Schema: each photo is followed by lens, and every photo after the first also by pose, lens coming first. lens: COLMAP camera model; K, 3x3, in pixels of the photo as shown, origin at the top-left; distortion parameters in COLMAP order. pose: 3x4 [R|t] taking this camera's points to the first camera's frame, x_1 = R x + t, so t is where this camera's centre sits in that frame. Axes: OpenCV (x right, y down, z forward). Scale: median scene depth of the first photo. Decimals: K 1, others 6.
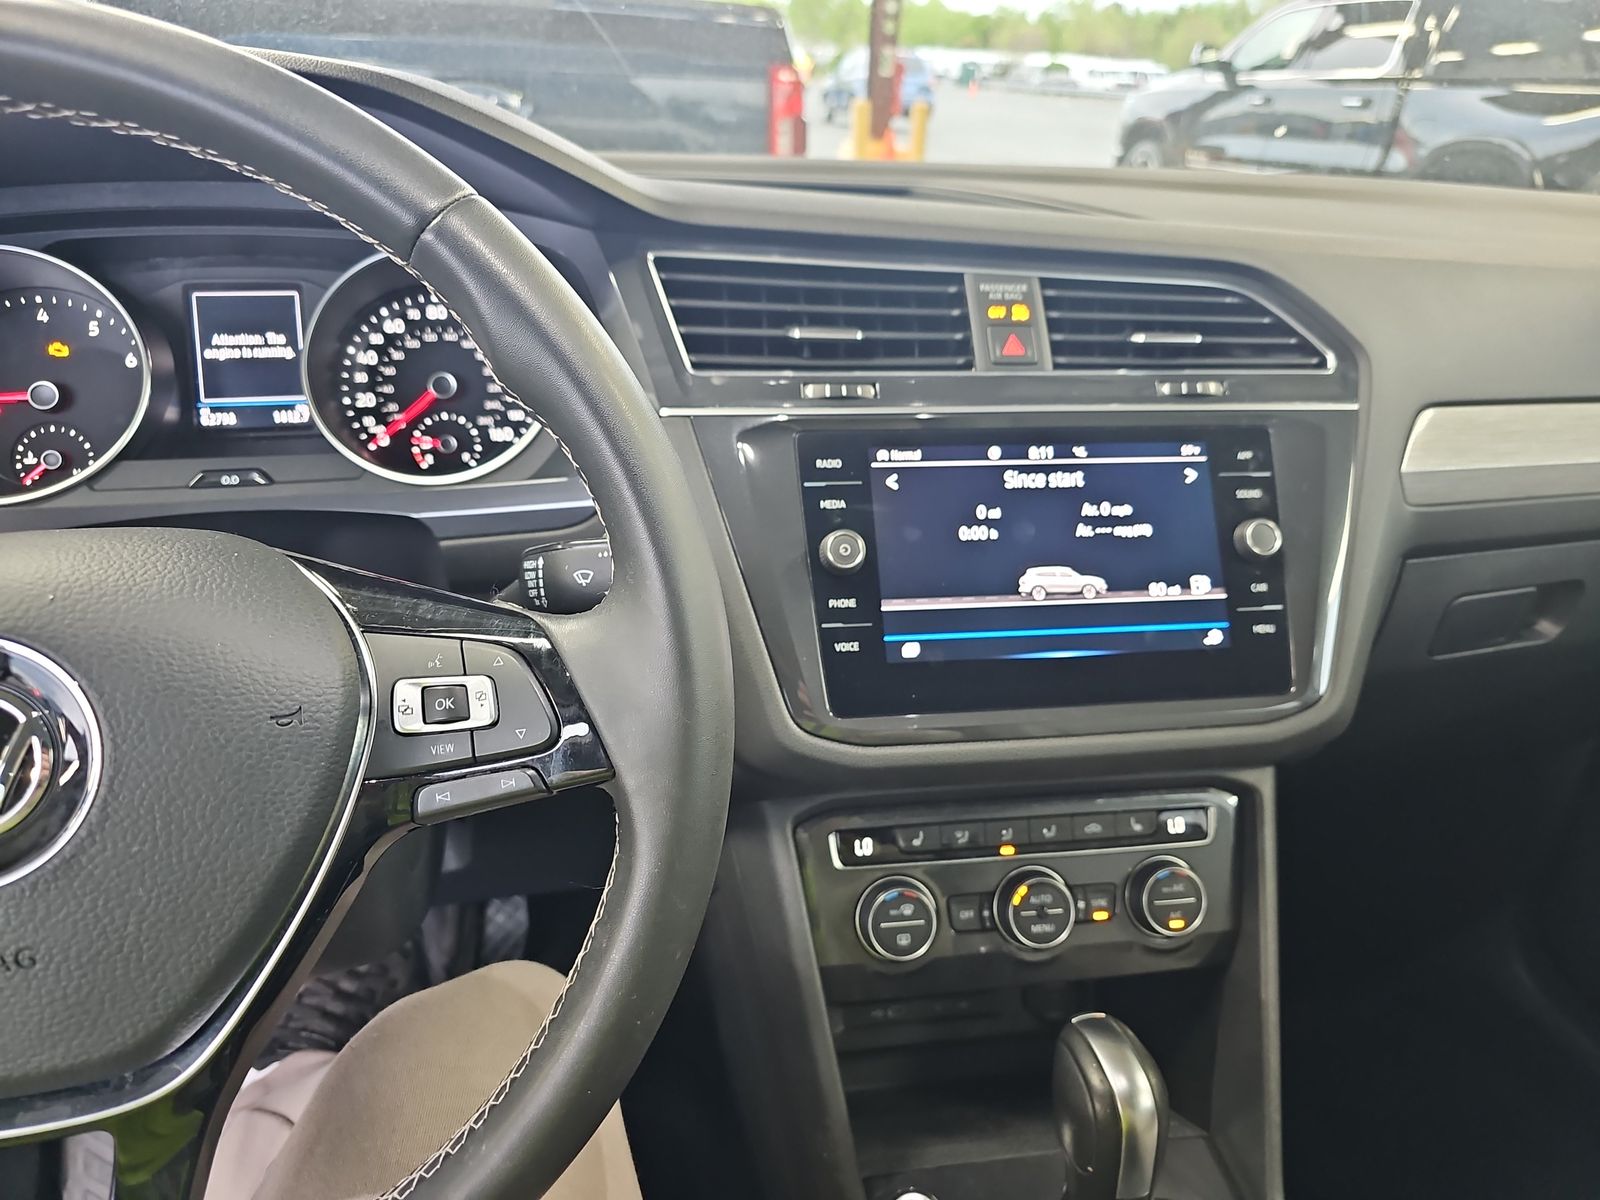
lens RADIAL K [[1045.9, 0, 831.8], [0, 1045.9, 597.0], [0, 0, 1]] dist [0.007400, -0.023672]
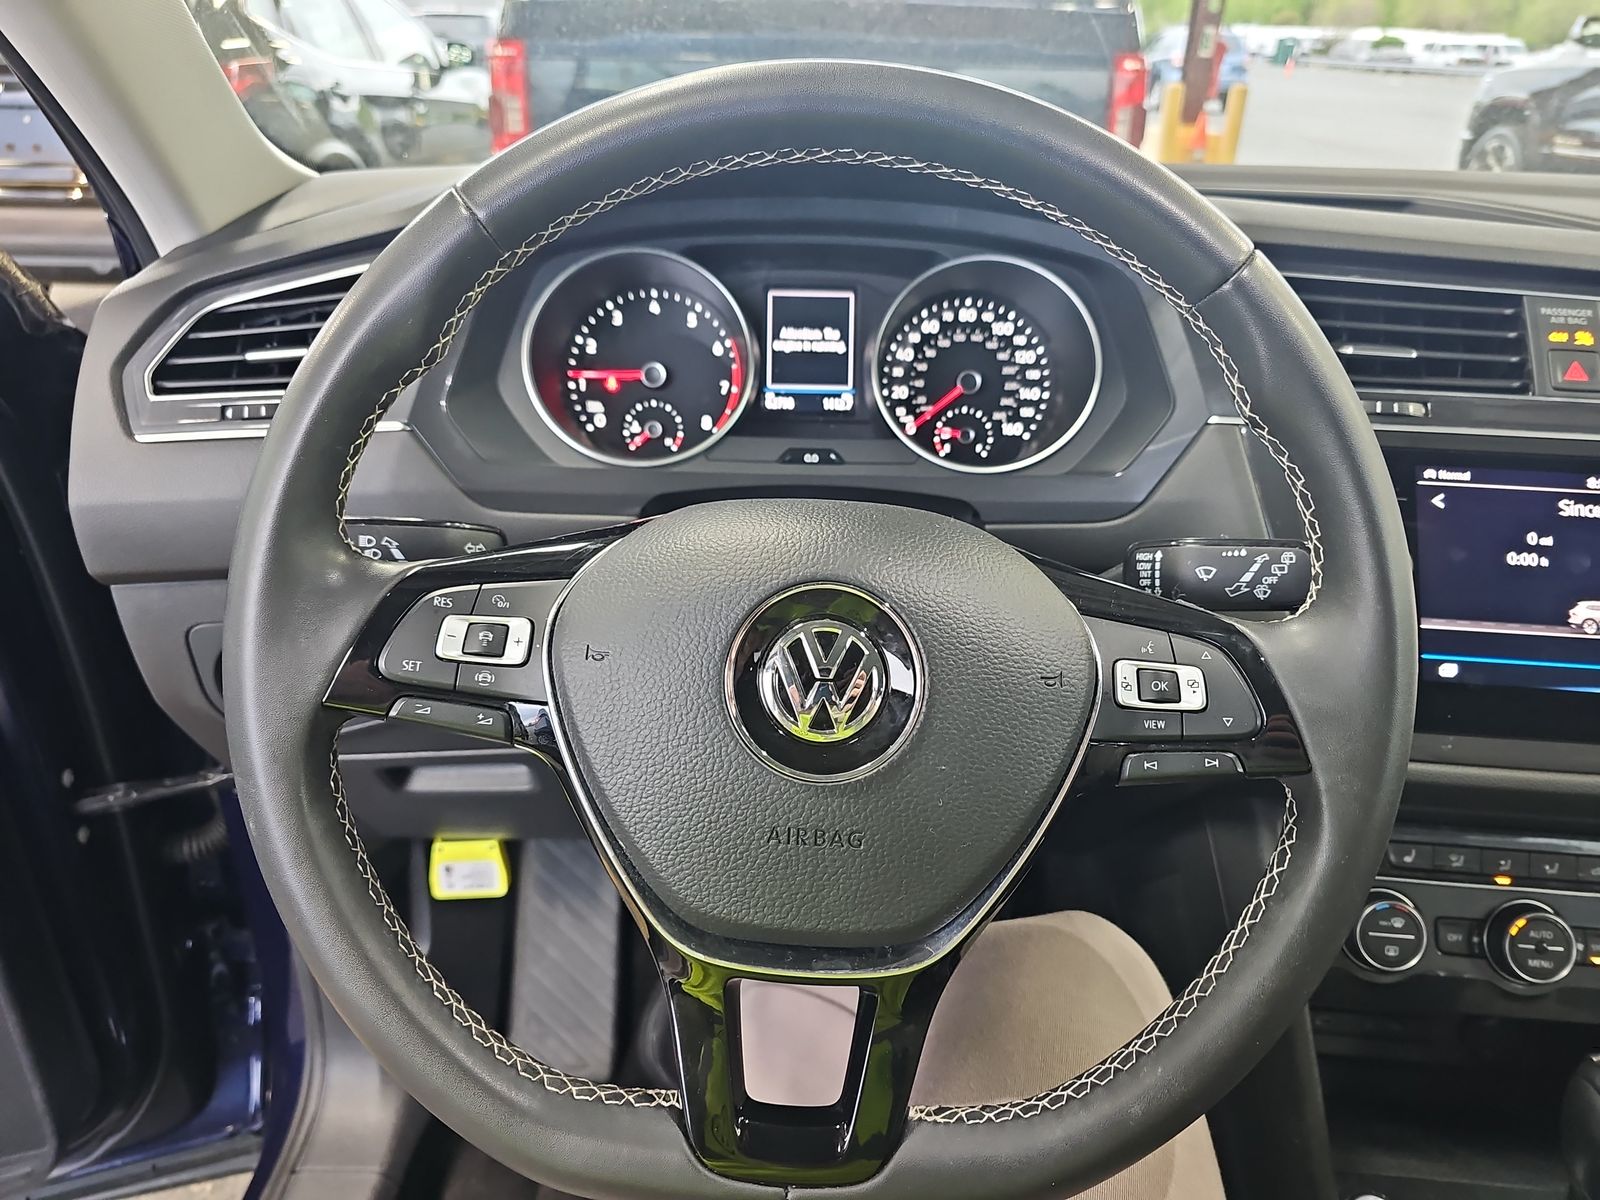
lens RADIAL K [[1046.3, 0, 800.0], [0, 1046.3, 600.0], [0, 0, 1]] dist [0.023371, -0.041424]
pose [[0.966913, 0.097369, -0.235793, -0.269588], [-0.093625, 0.995240, 0.027050, 0.013584], [0.237305, -0.004079, 0.971427, -0.119673]]
